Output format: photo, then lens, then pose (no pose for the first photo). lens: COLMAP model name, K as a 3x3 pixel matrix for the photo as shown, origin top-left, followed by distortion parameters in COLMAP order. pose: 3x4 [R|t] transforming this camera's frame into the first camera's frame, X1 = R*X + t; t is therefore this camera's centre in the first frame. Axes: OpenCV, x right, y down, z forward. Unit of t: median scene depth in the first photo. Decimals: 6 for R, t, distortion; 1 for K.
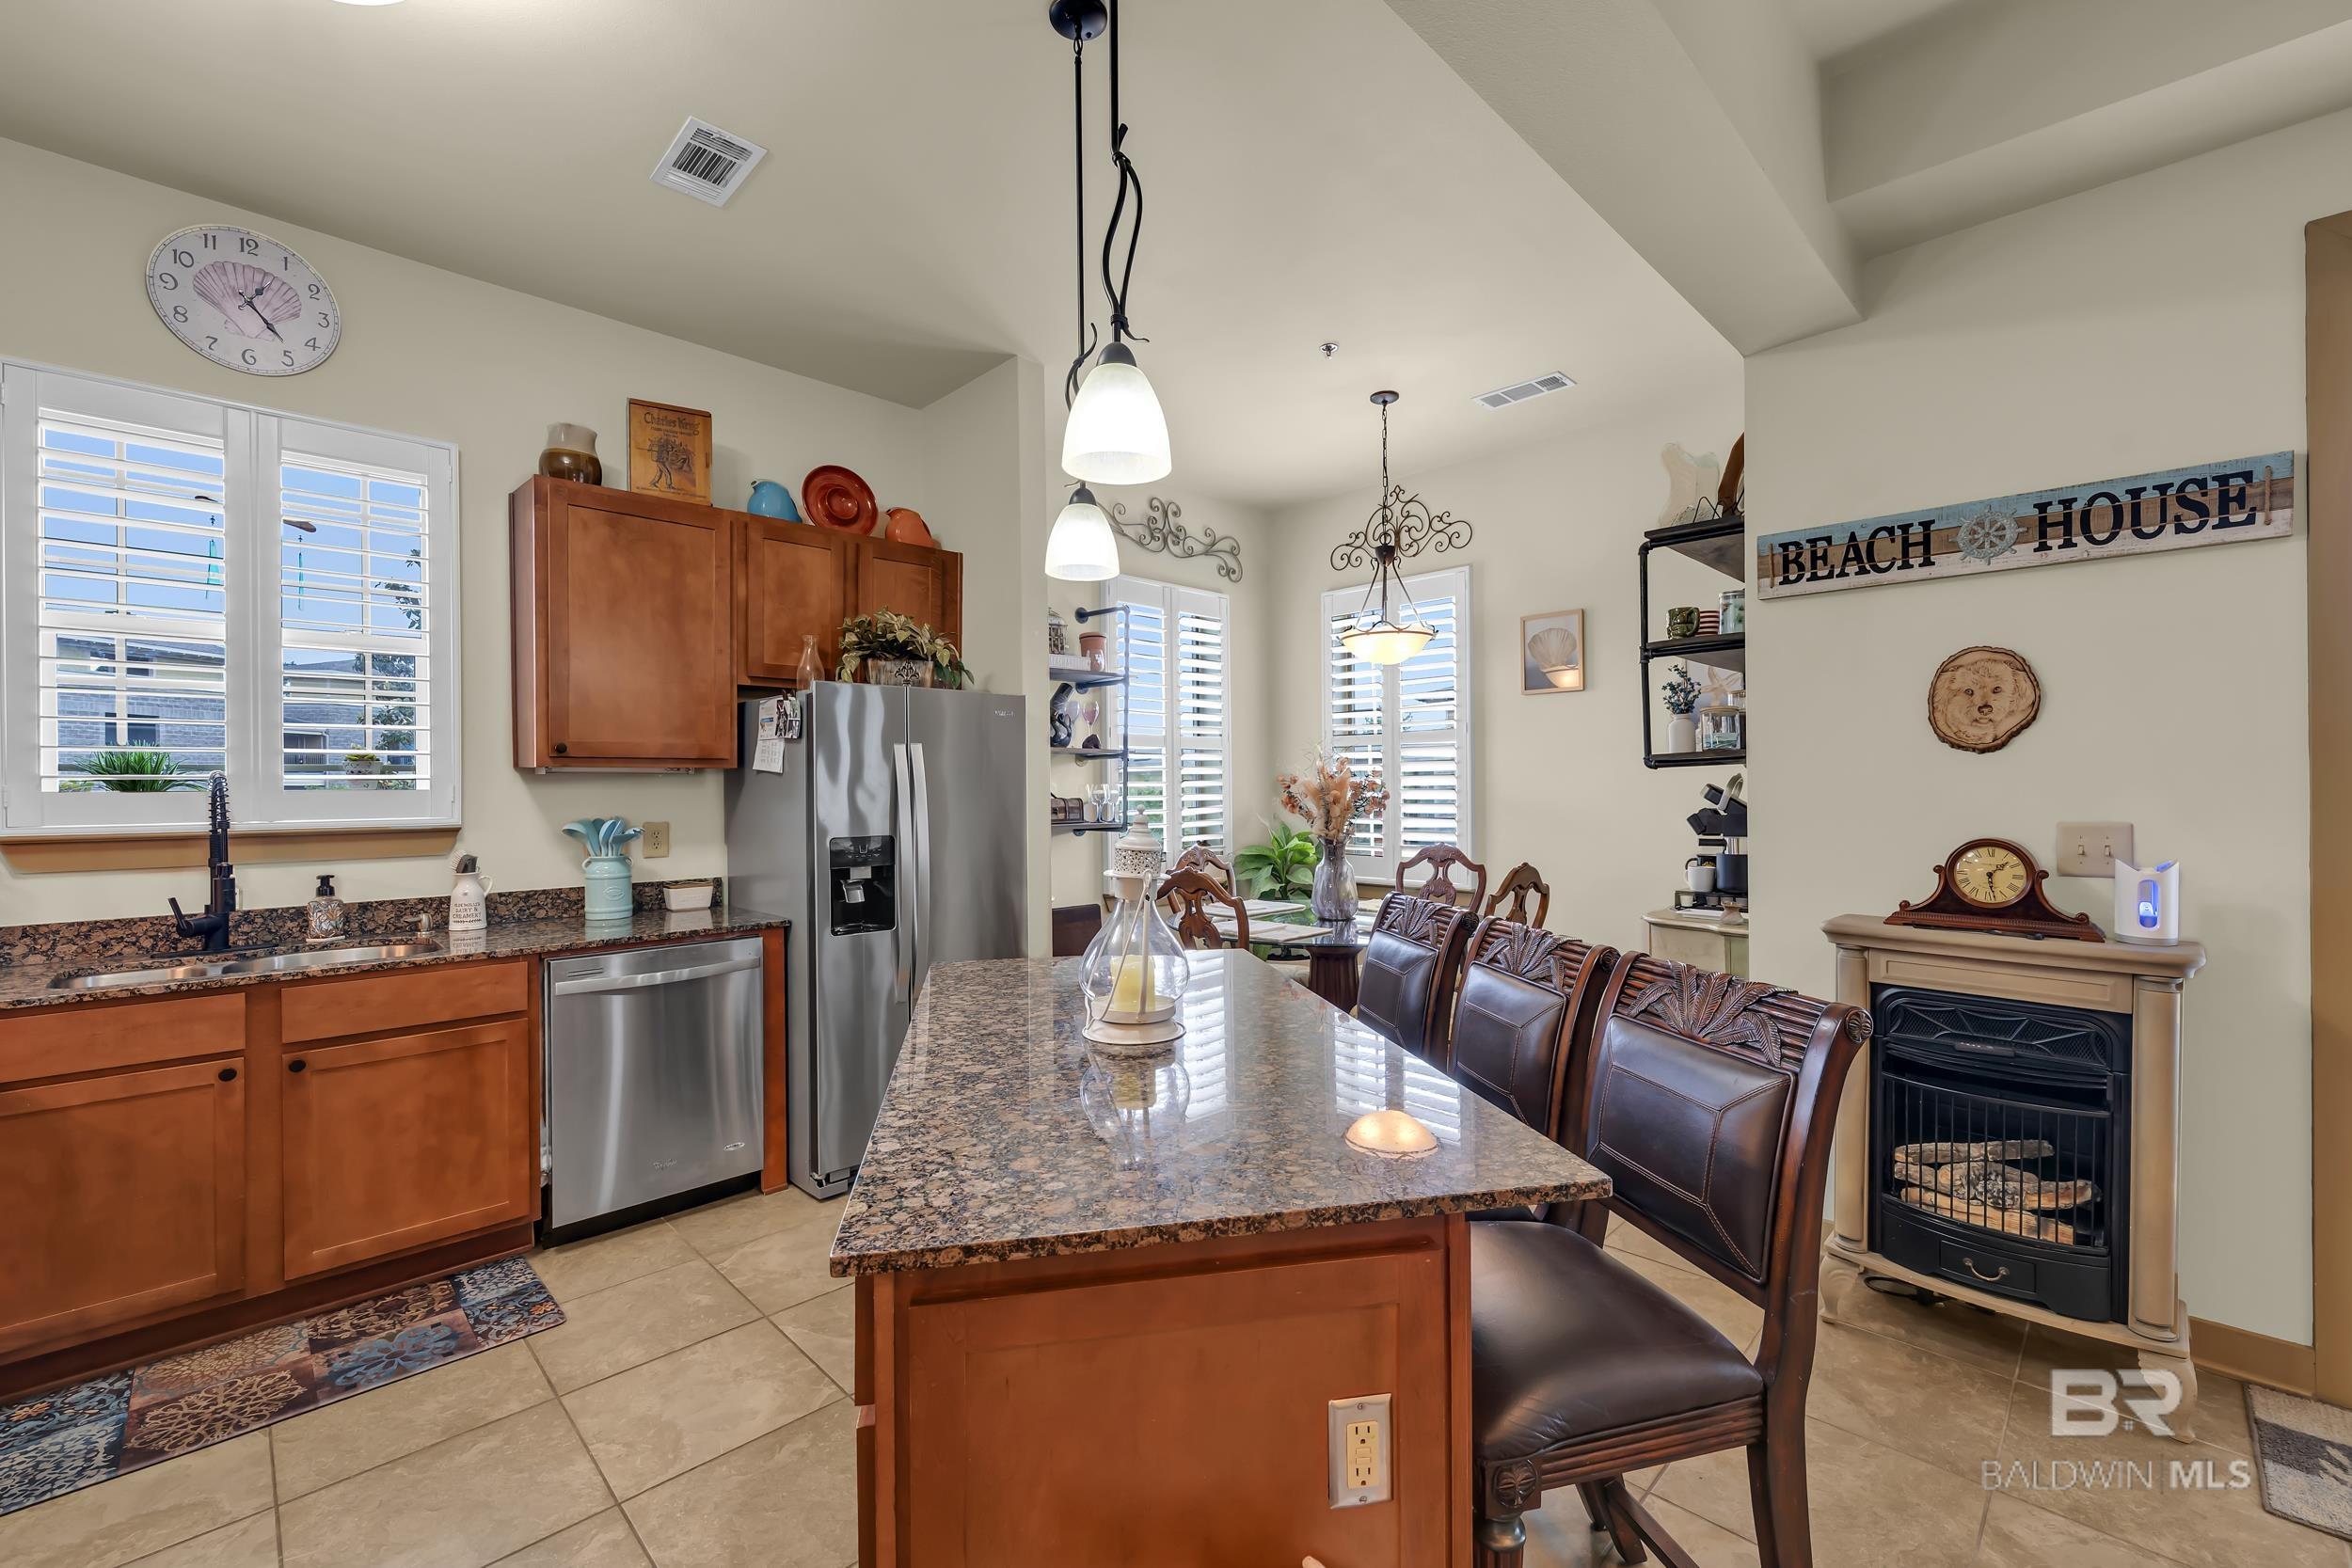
lens RADIAL K [[972.1, 0, 1184.1], [0, 972.1, 785.4], [0, 0, 1]] dist [-0.002419, 0.001056]
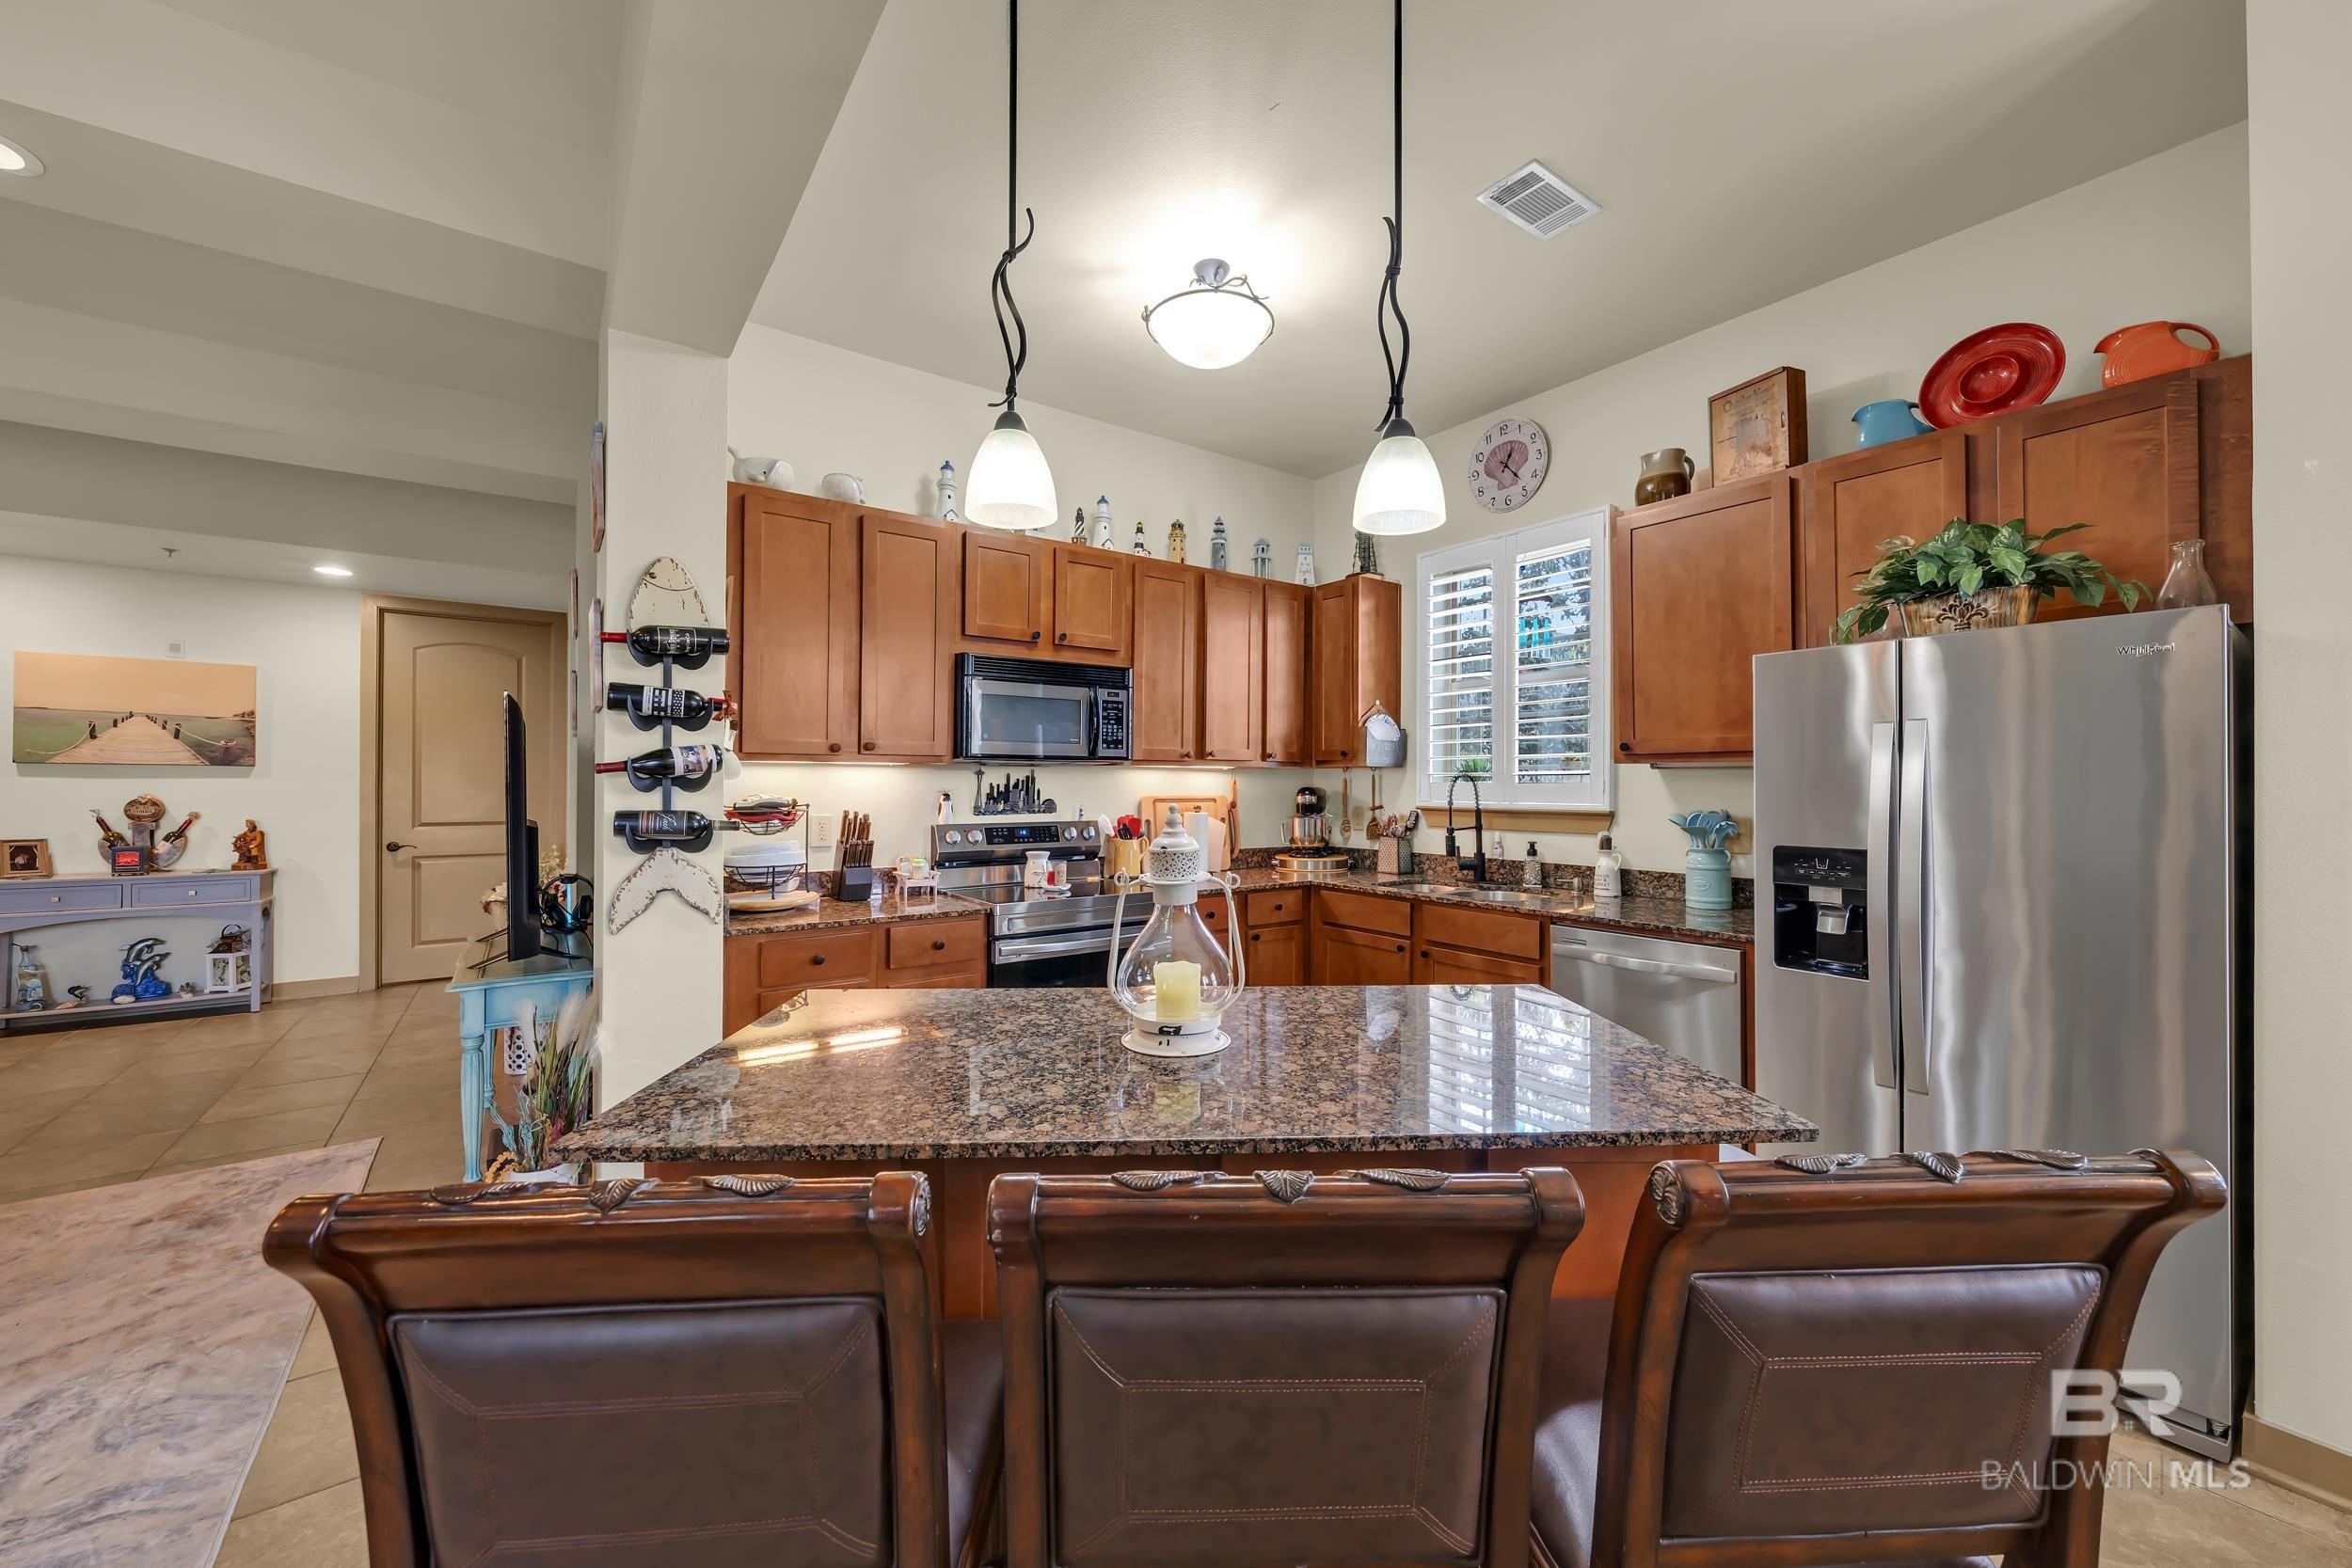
lens RADIAL K [[881.6, 0, 1185.2], [0, 881.6, 781.8], [0, 0, 1]] dist [-0.004578, 0.001149]
pose [[-0.151213, 0.004906, -0.988489, 0.486232], [0.001502, 0.999988, 0.004733, -0.003145], [0.988500, -0.000769, -0.151219, 0.688738]]
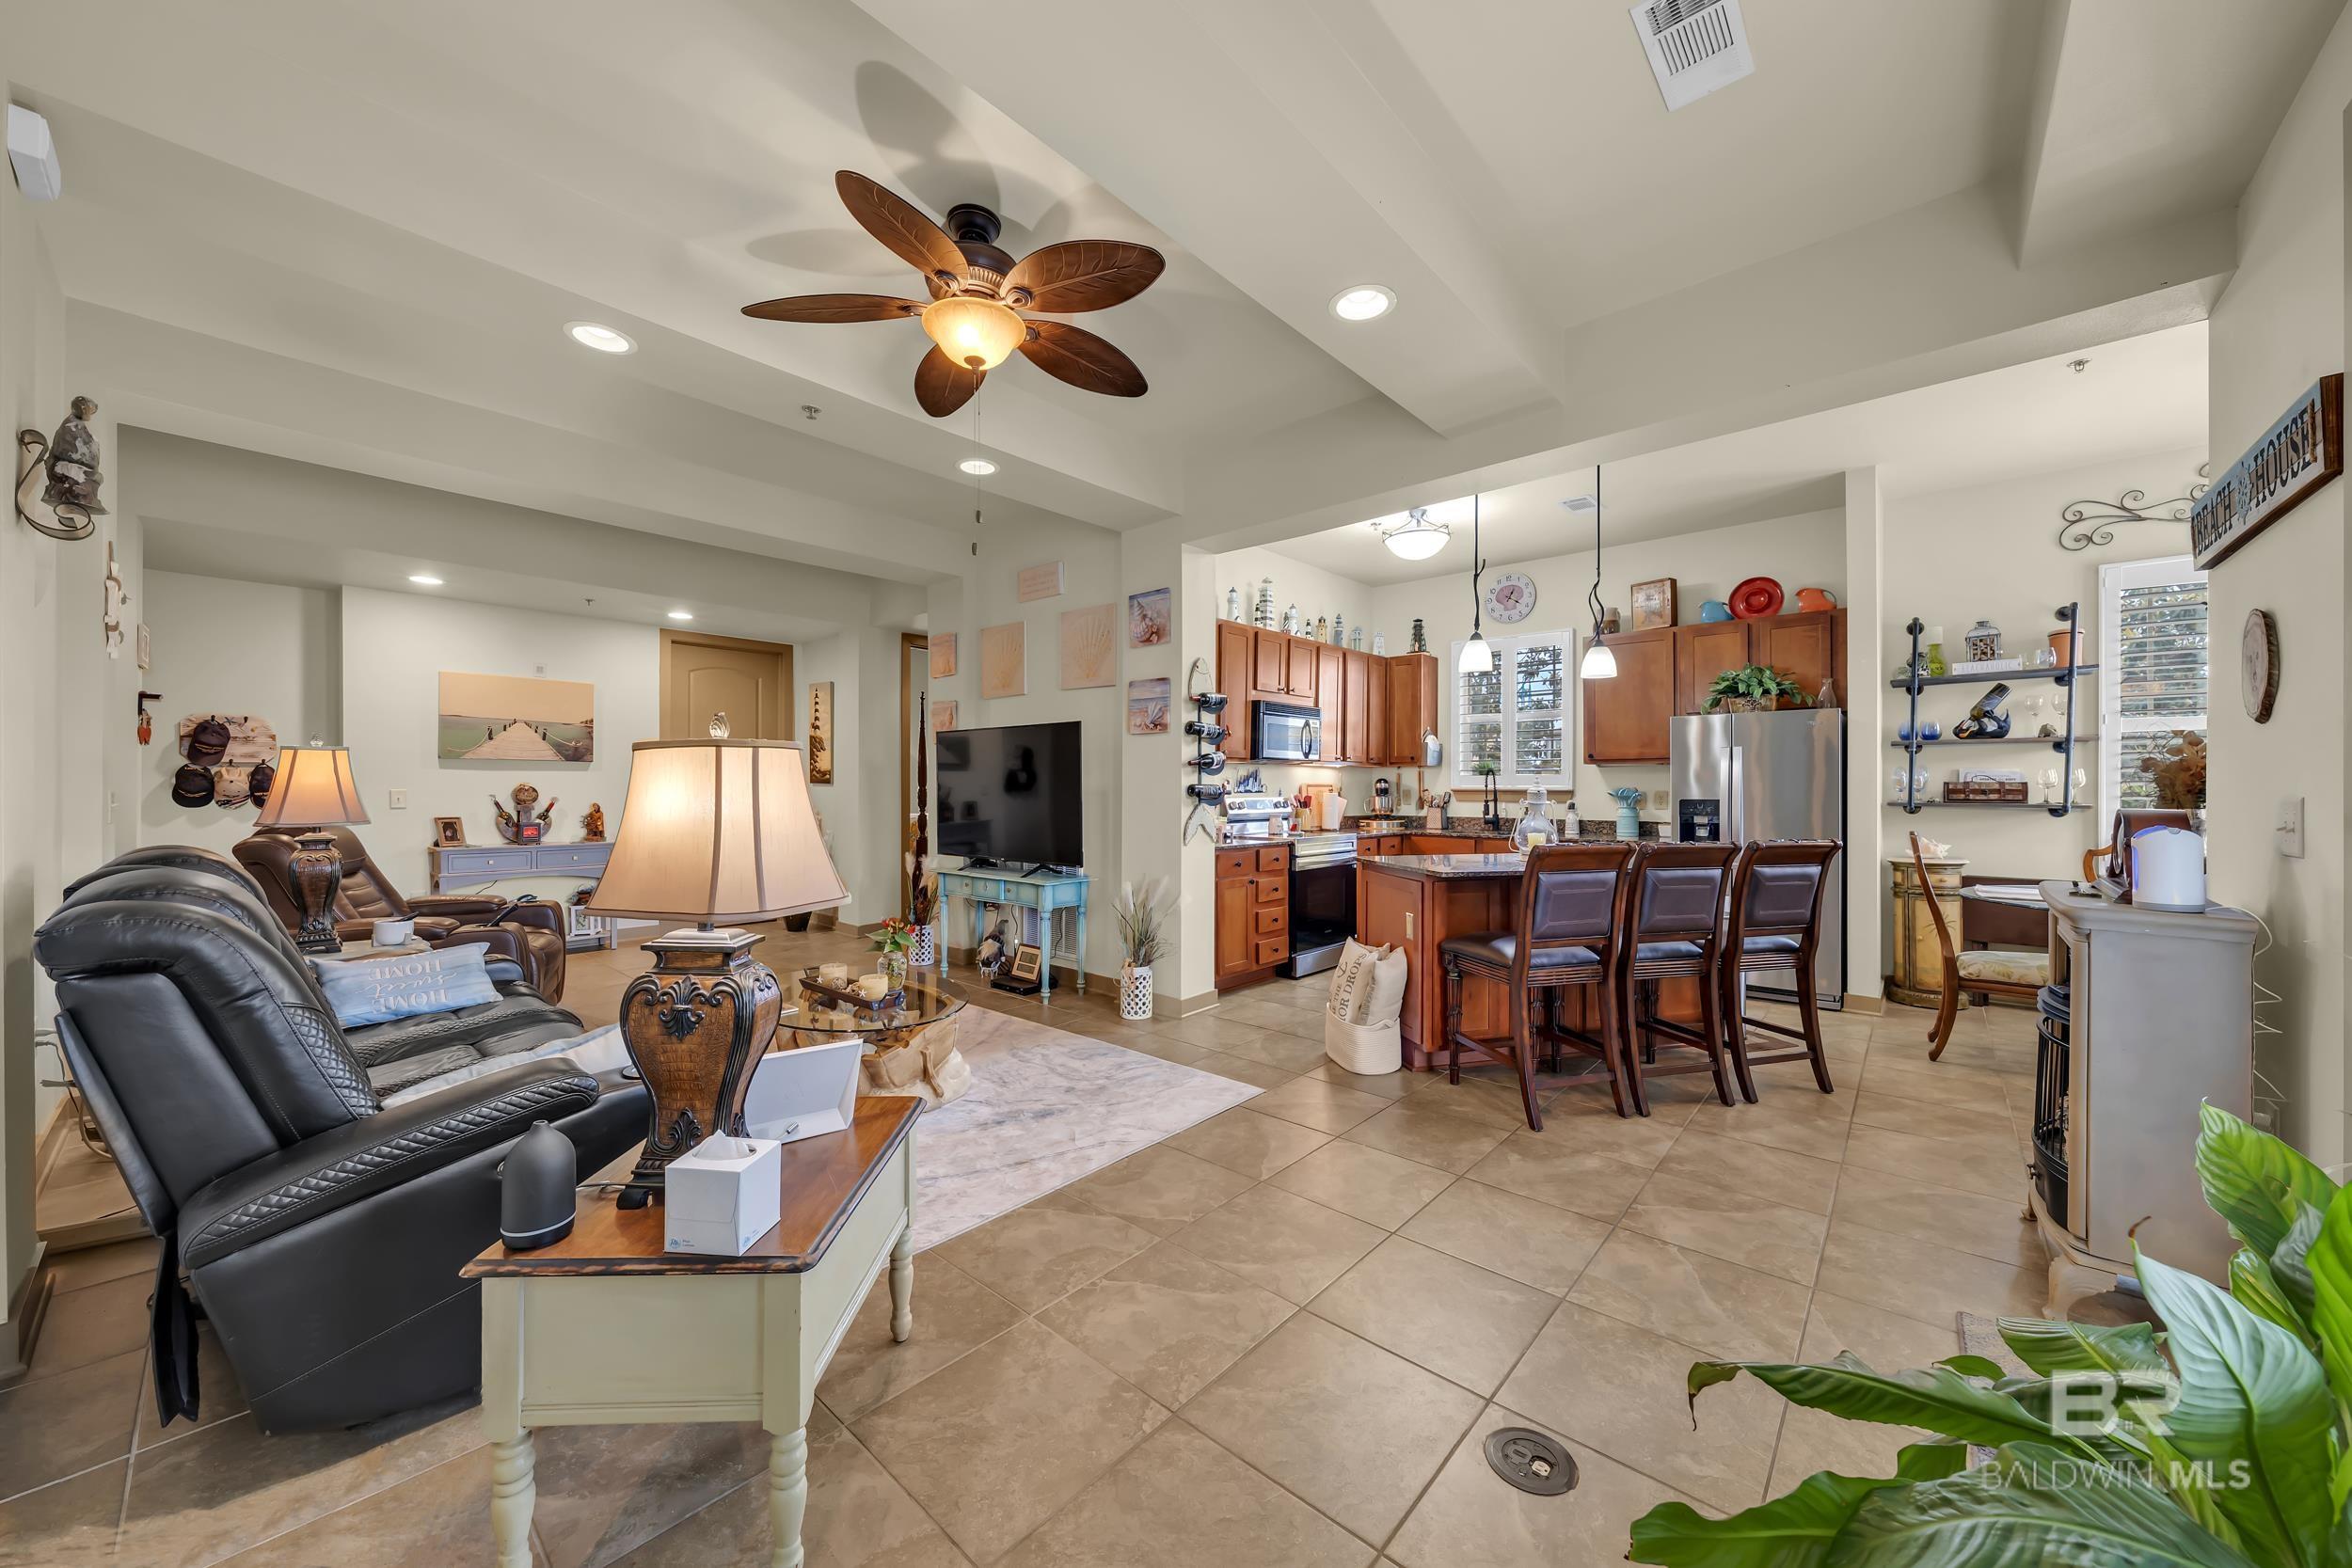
lens RADIAL K [[840.5, 0, 1178.3], [0, 840.5, 782.3], [0, 0, 1]] dist [-0.004483, -0.000094]
pose [[0.054457, 0.003788, -0.998509, 1.341976], [-0.000192, 0.999993, 0.003783, 0.017226], [0.998516, -0.000015, 0.054457, -0.071214]]
